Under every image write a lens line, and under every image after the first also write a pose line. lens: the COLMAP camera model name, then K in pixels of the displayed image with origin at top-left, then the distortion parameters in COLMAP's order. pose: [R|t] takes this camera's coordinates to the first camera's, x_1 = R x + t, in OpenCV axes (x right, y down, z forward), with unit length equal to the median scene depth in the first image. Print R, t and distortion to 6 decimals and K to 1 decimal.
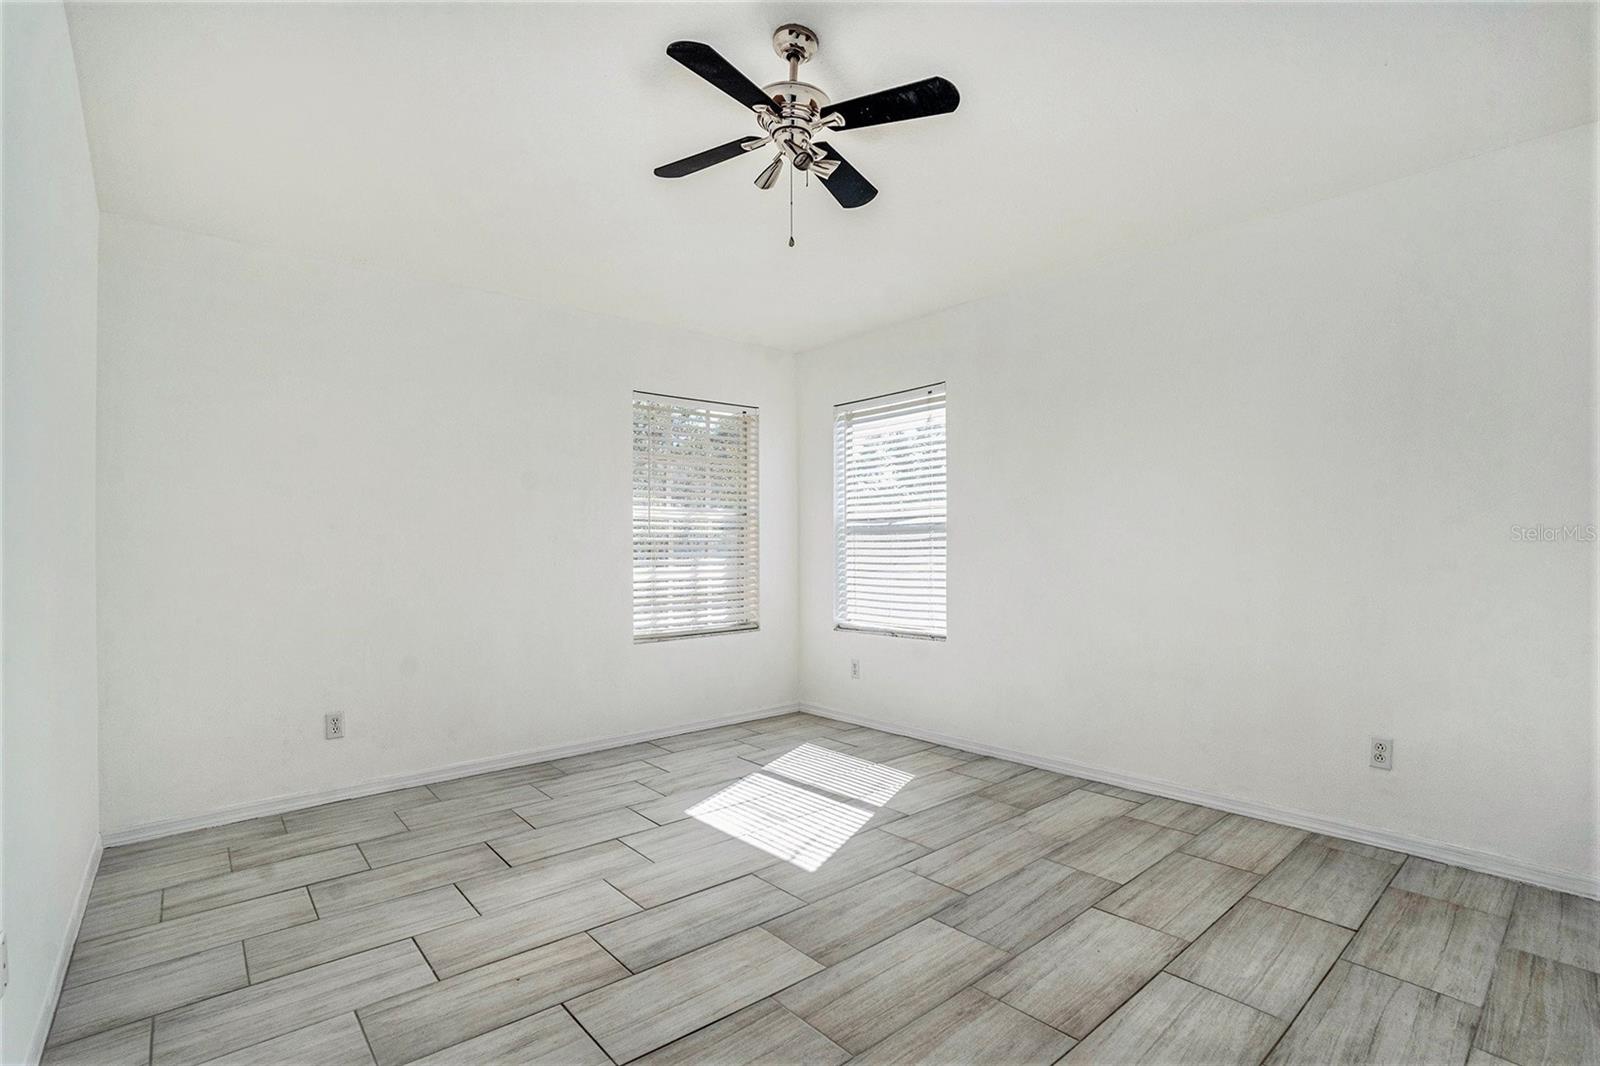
lens RADIAL K [[753.2, 0, 792.6], [0, 753.2, 532.6], [0, 0, 1]] dist [-0.078104, 0.014805]
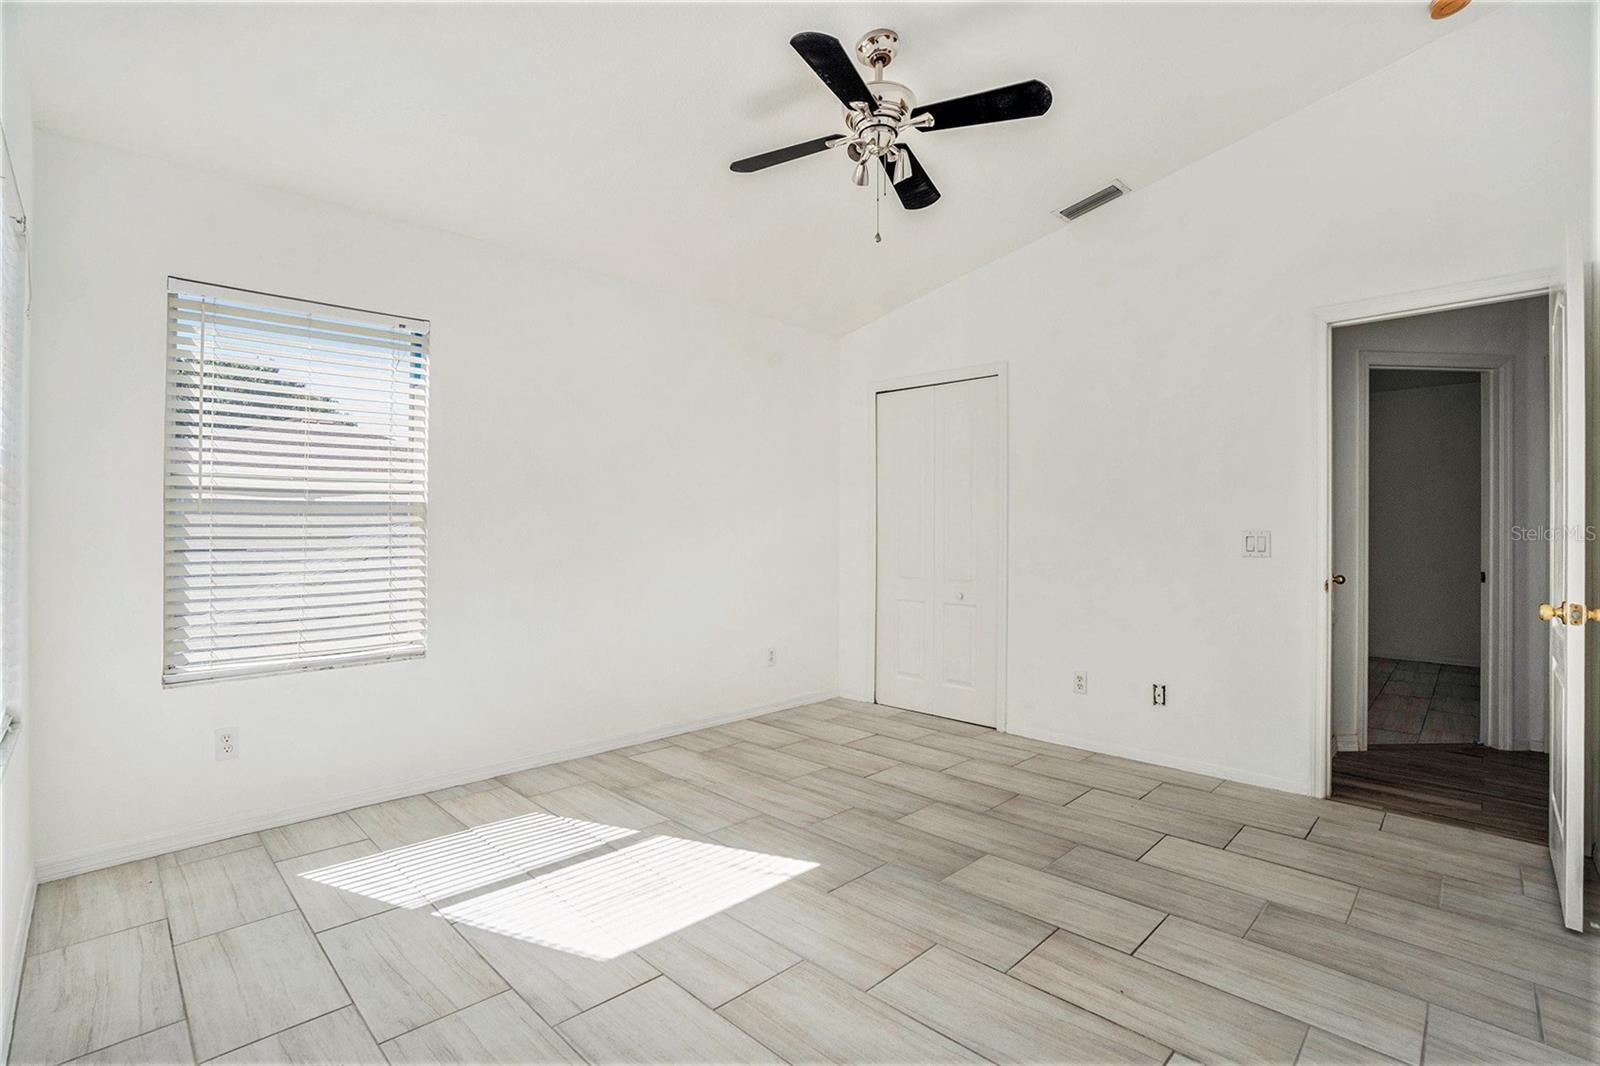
lens RADIAL K [[753.2, 0, 797.1], [0, 753.2, 535.1], [0, 0, 1]] dist [-0.078104, 0.014805]
pose [[-0.066117, -0.003745, 0.997805, -0.778203], [-0.006287, 0.999975, 0.003336, 0.020455], [-0.997792, -0.006052, -0.066139, 0.906982]]
